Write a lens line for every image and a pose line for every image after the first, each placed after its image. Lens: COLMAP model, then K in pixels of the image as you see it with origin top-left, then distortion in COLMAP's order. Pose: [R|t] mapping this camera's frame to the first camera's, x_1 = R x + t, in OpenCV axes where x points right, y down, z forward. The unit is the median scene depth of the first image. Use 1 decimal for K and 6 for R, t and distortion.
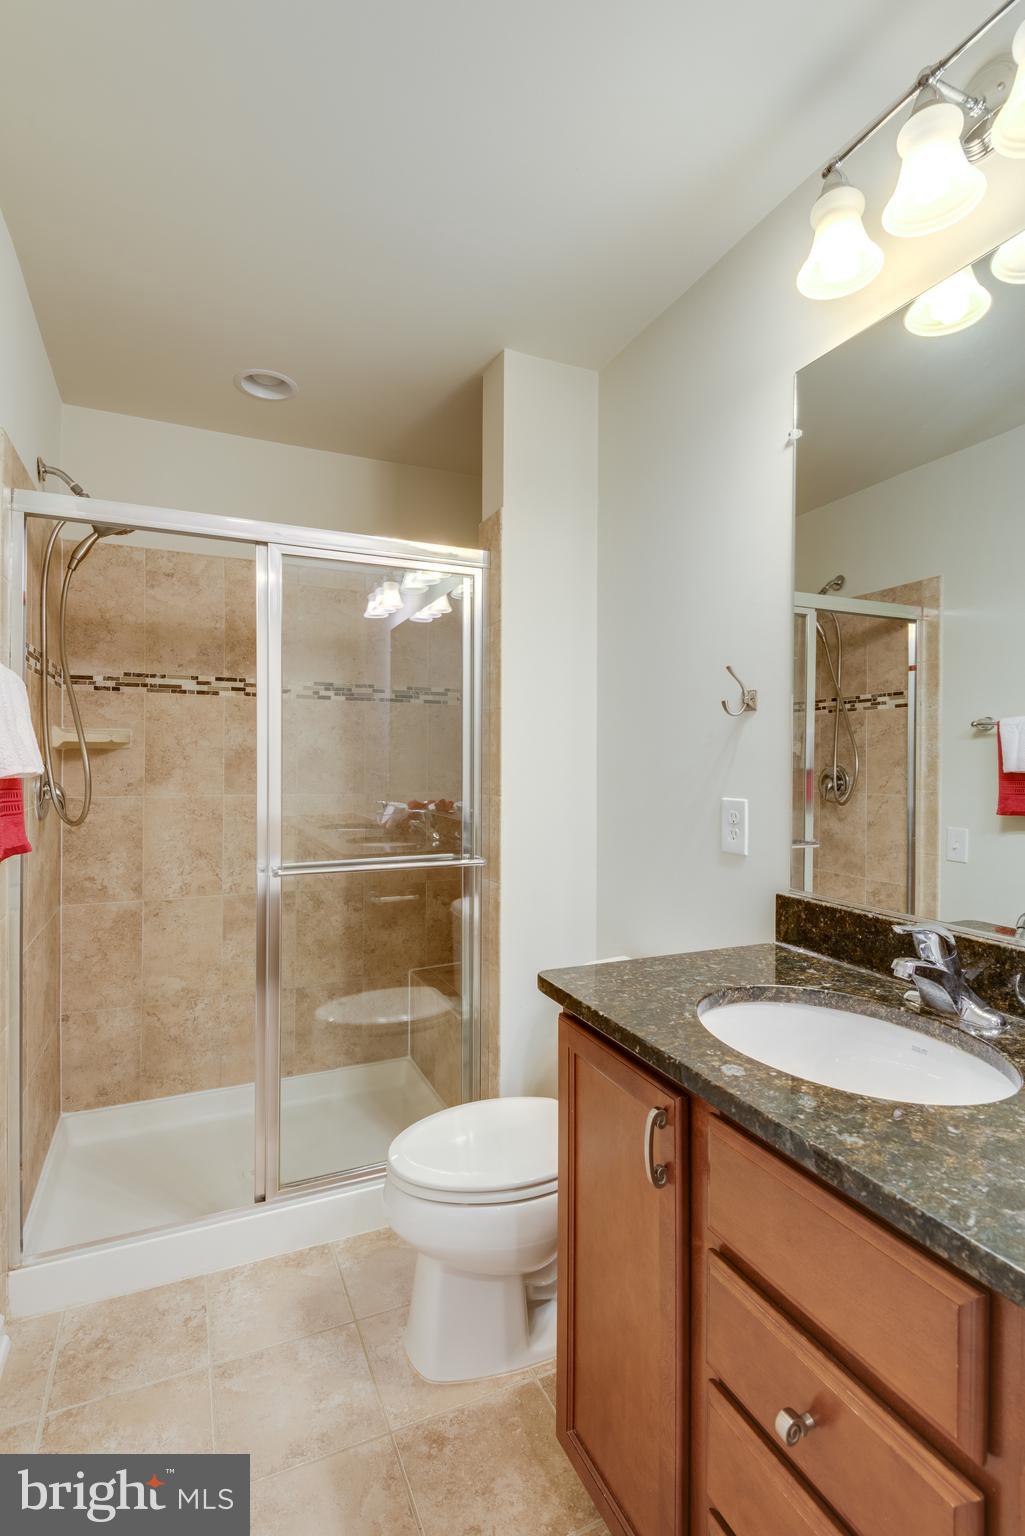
lens RADIAL K [[743.5, 0, 532.3], [0, 743.5, 761.8], [0, 0, 1]] dist [0.014650, -0.011695]
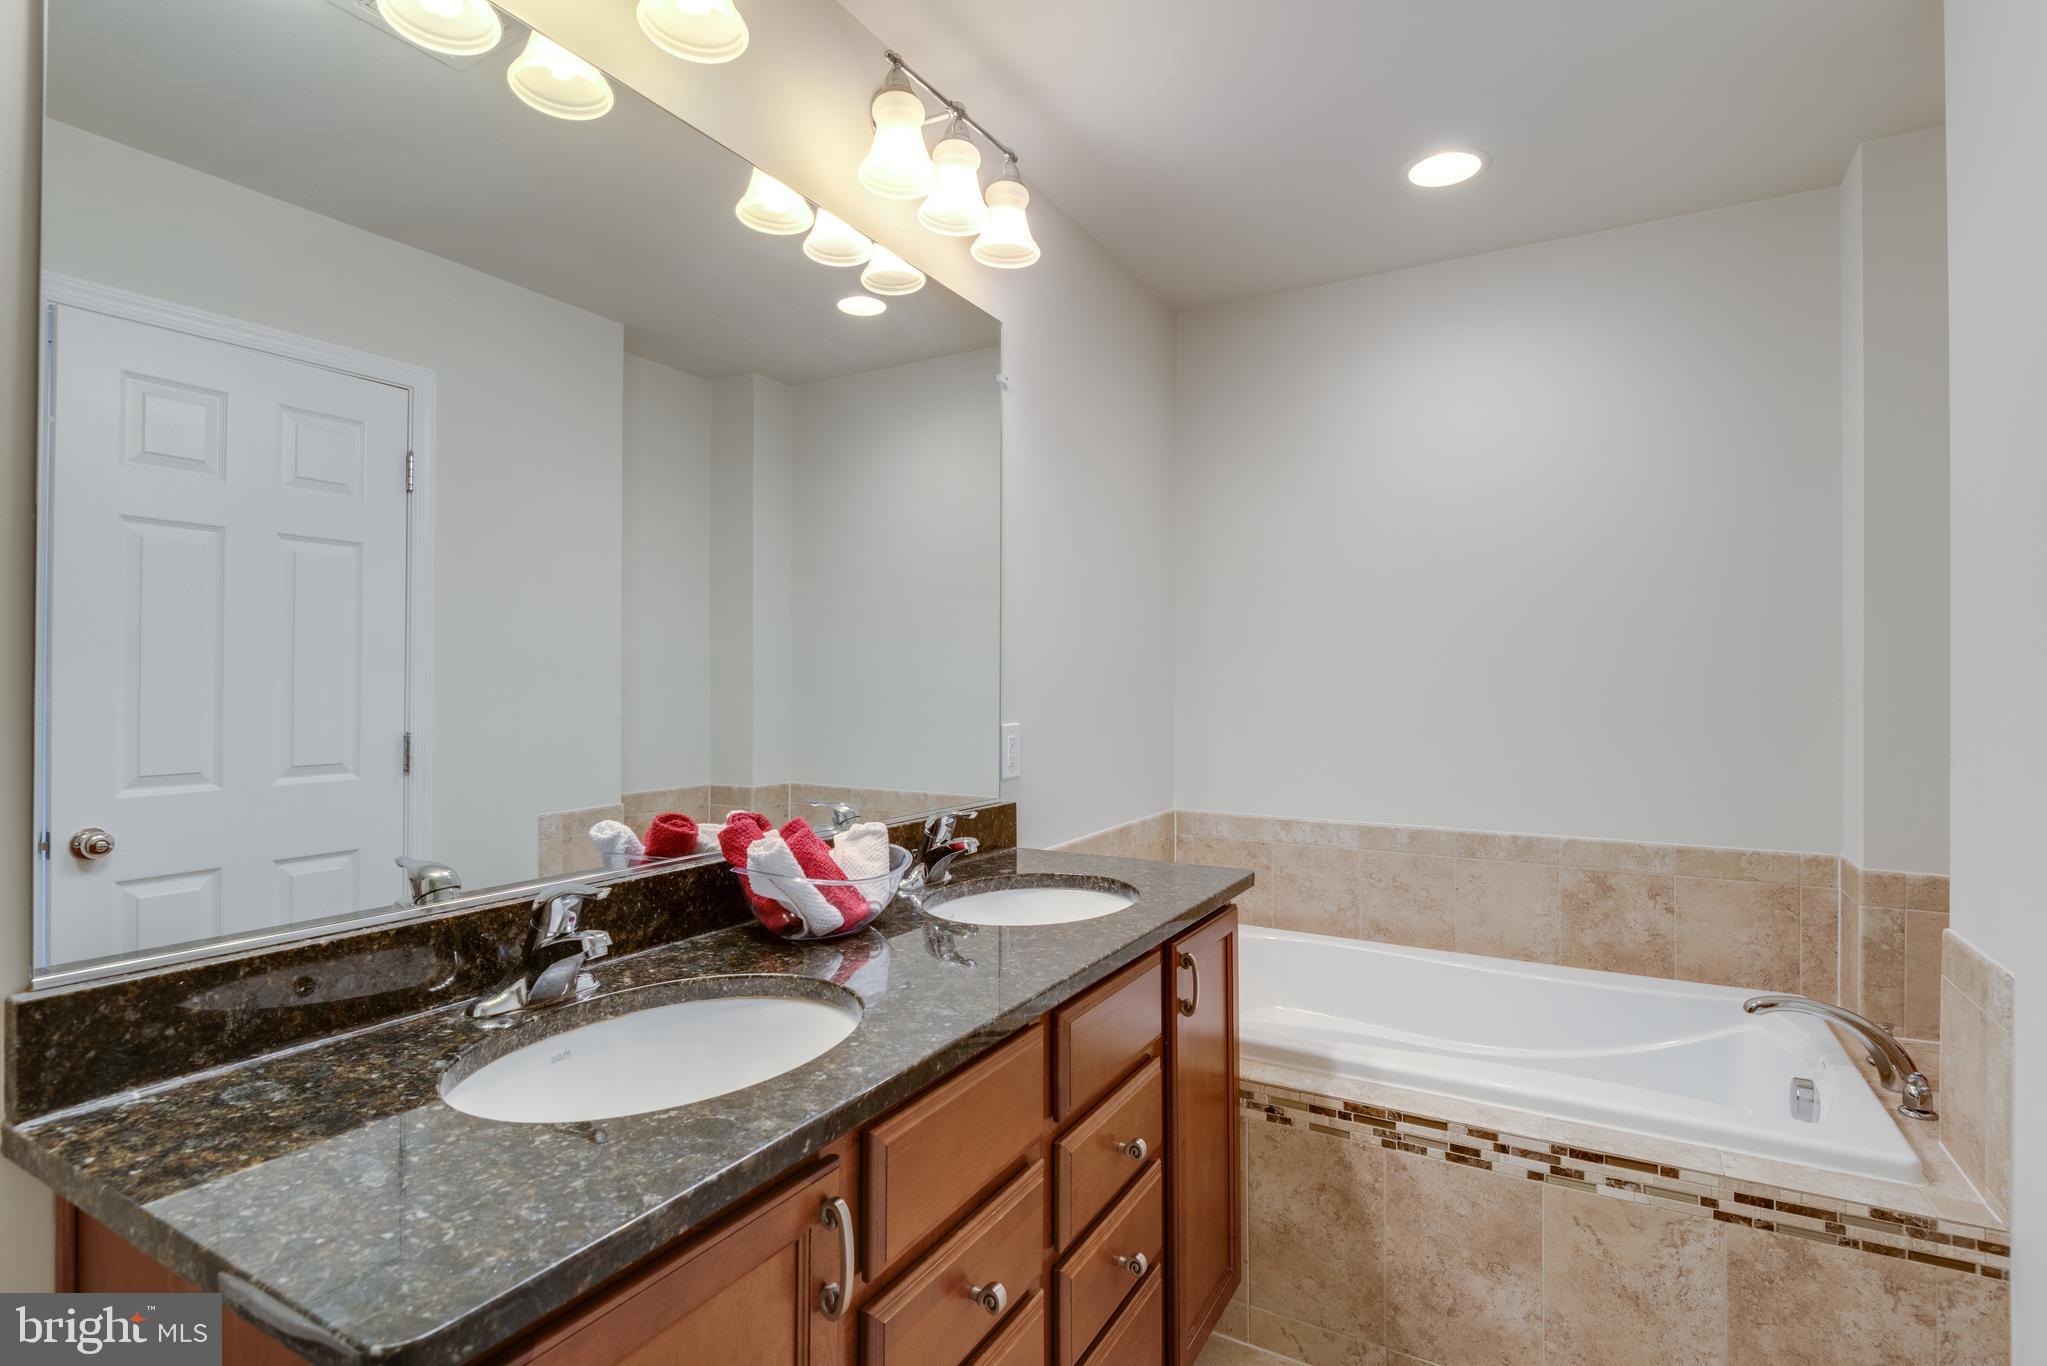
lens RADIAL K [[990.8, 0, 1014.6], [0, 990.8, 690.5], [0, 0, 1]] dist [0.014650, -0.011695]
pose [[-0.577906, -0.014158, 0.815980, -0.491081], [-0.006886, 0.999899, 0.012472, 0.002488], [-0.816074, 0.001588, -0.577945, 1.066295]]
